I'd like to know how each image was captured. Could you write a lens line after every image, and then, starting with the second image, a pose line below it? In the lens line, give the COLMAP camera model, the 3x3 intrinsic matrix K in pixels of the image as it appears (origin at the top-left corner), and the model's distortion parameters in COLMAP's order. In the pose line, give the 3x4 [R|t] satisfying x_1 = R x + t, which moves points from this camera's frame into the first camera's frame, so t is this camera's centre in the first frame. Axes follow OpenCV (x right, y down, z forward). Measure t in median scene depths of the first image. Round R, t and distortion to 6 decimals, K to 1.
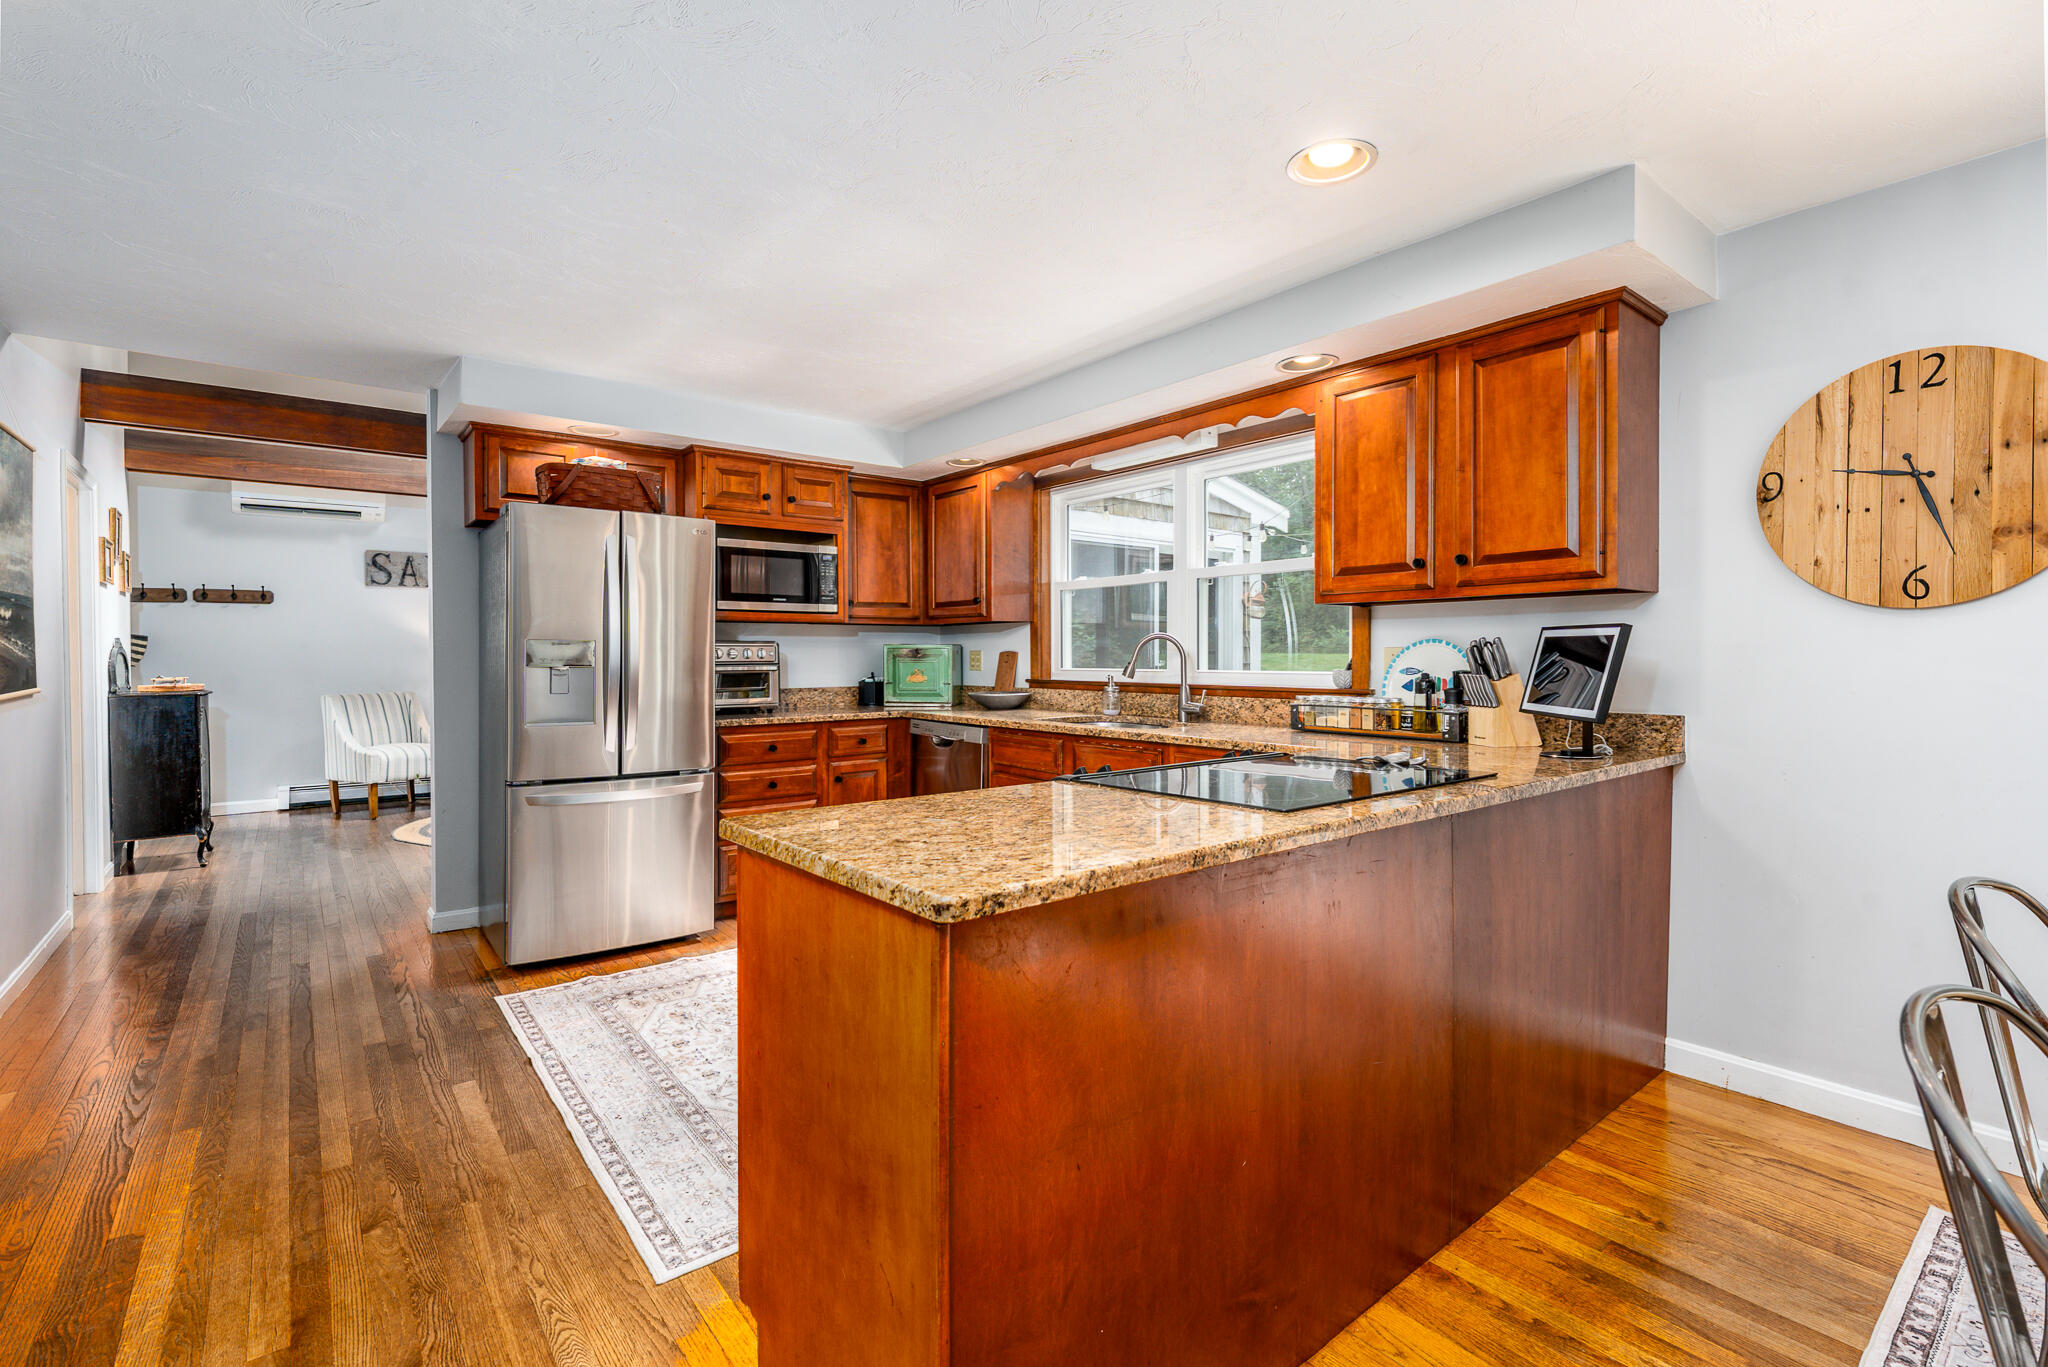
lens RADIAL K [[938.3, 0, 1017.4], [0, 938.3, 670.2], [0, 0, 1]] dist [-0.003332, -0.000222]
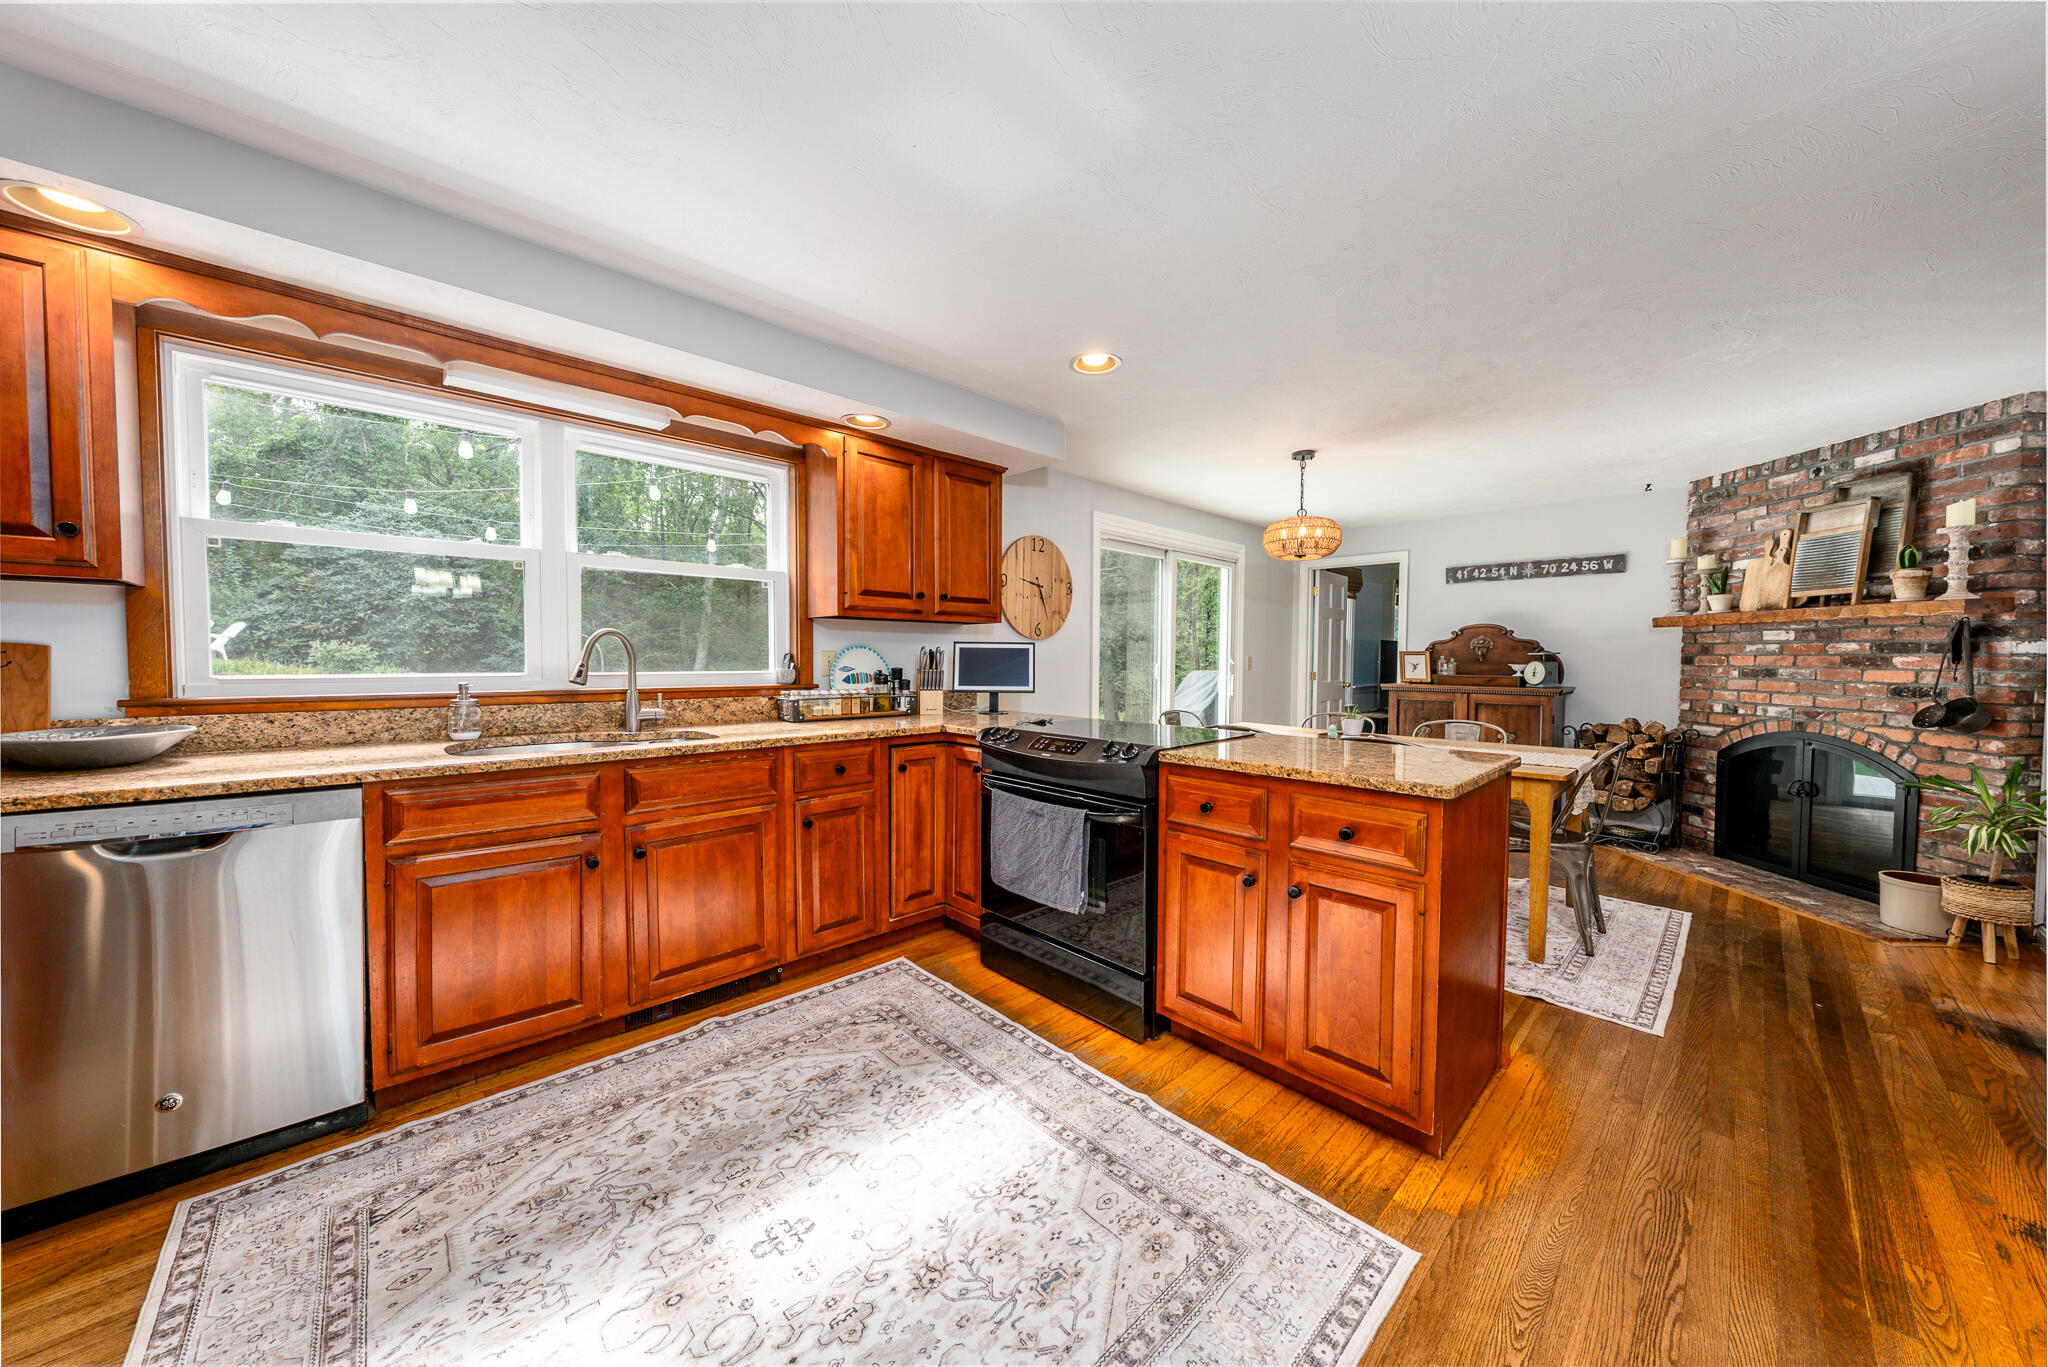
lens RADIAL K [[700.2, 0, 1024.7], [0, 700.2, 681.8], [0, 0, 1]] dist [-0.001436, 0.001071]
pose [[-0.100232, -0.037090, 0.994273, -0.655552], [0.004593, 0.999277, 0.037740, -0.018811], [-0.994953, 0.008349, -0.099989, 0.901121]]
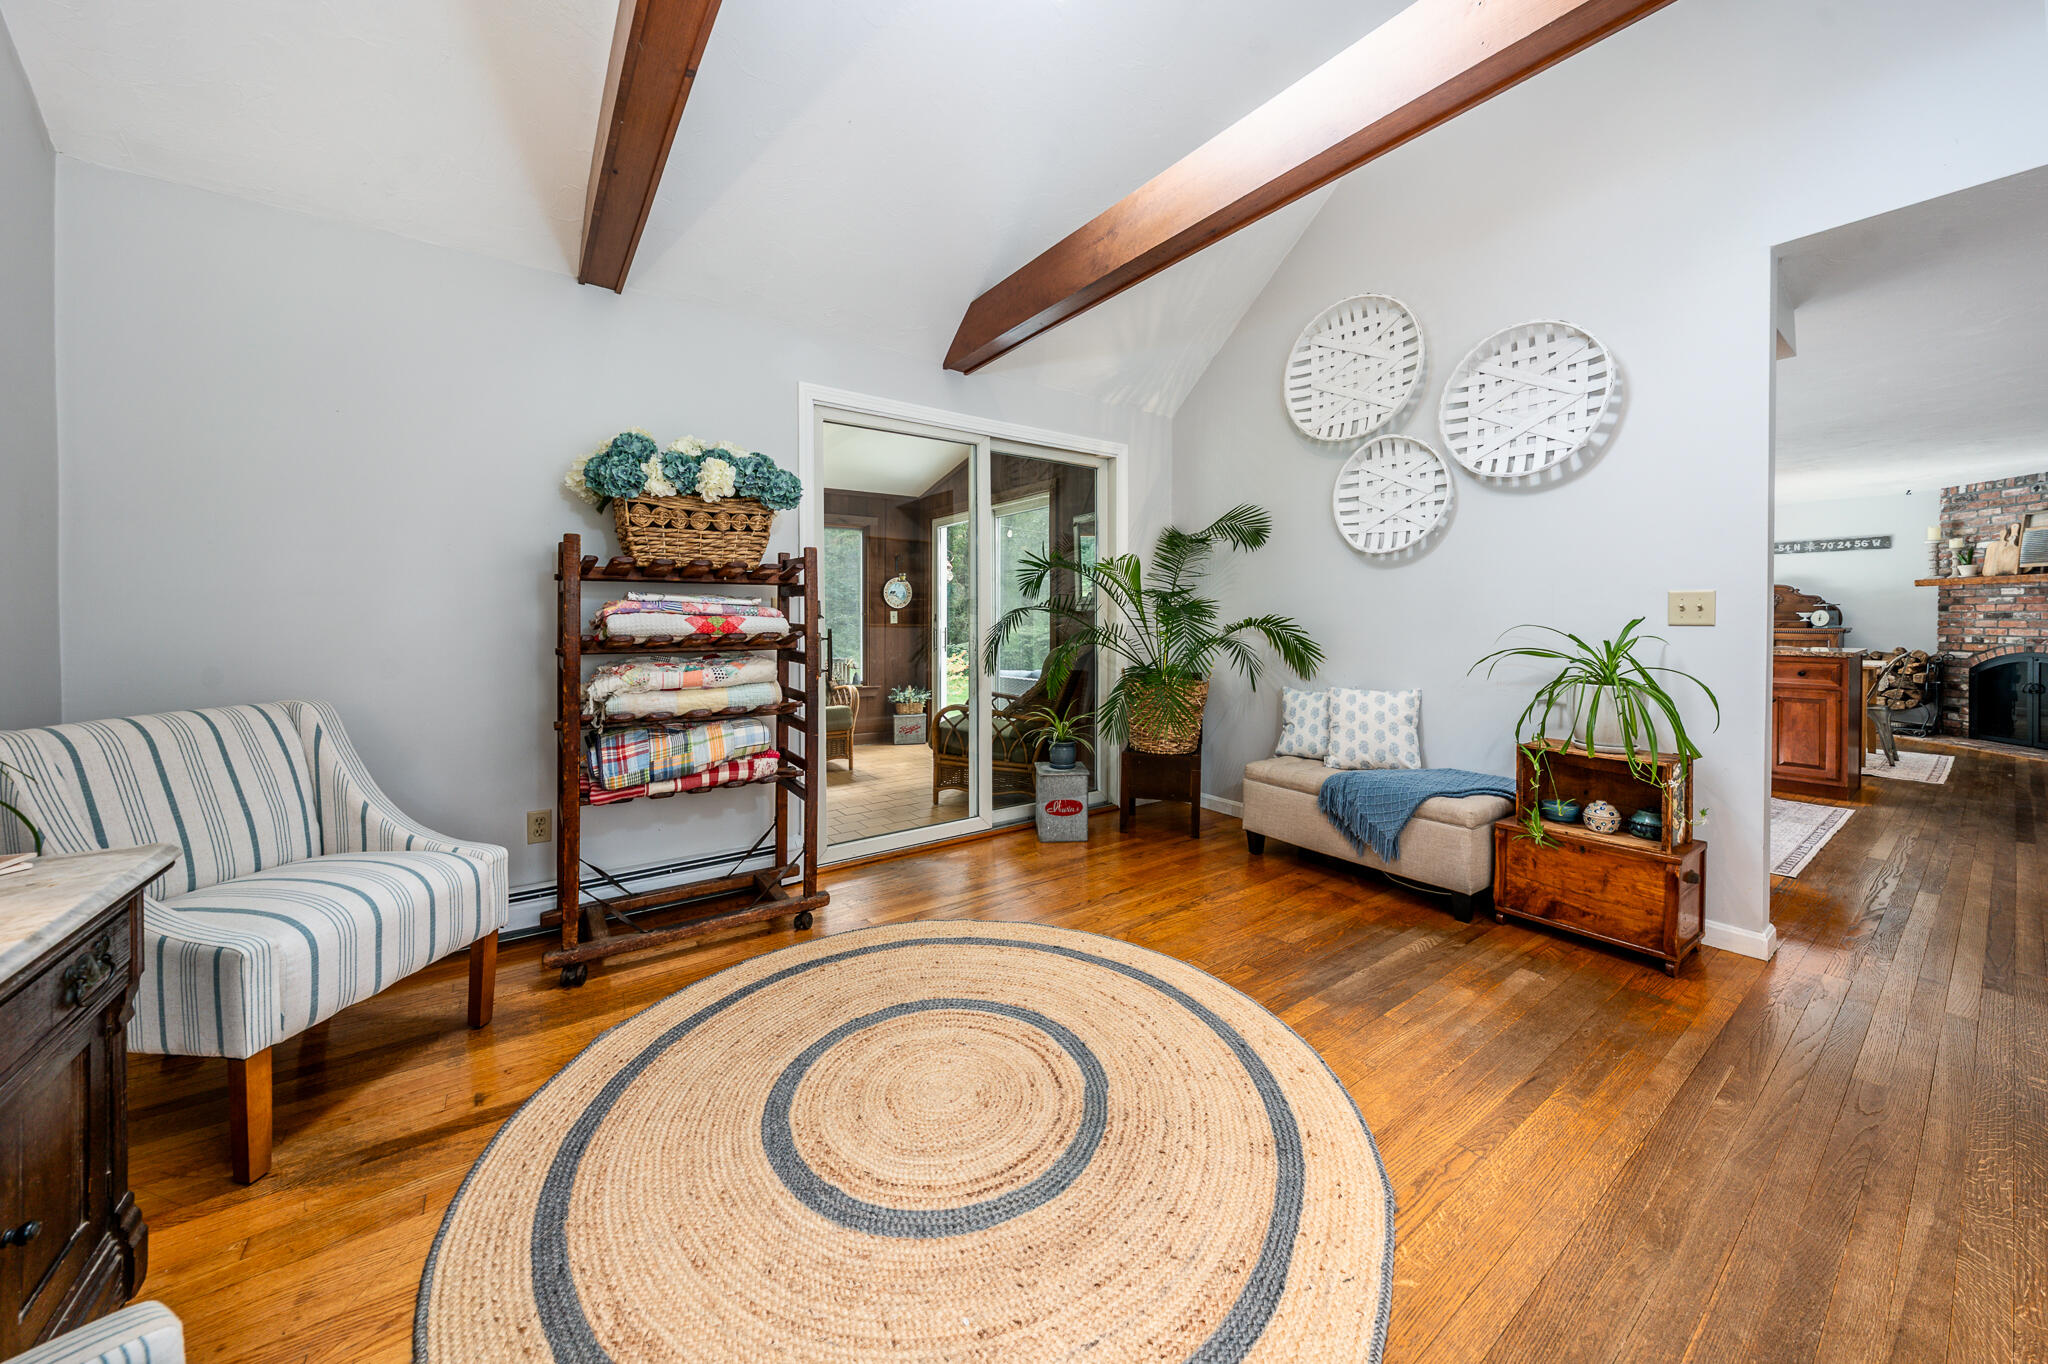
lens RADIAL K [[700.2, 0, 1057.9], [0, 700.2, 624.5], [0, 0, 1]] dist [-0.001436, 0.001071]
pose [[0.033500, -0.013015, 0.999354, -0.986201], [0.013002, 0.999836, 0.012586, -0.017433], [-0.999354, 0.012572, 0.033664, 1.301872]]
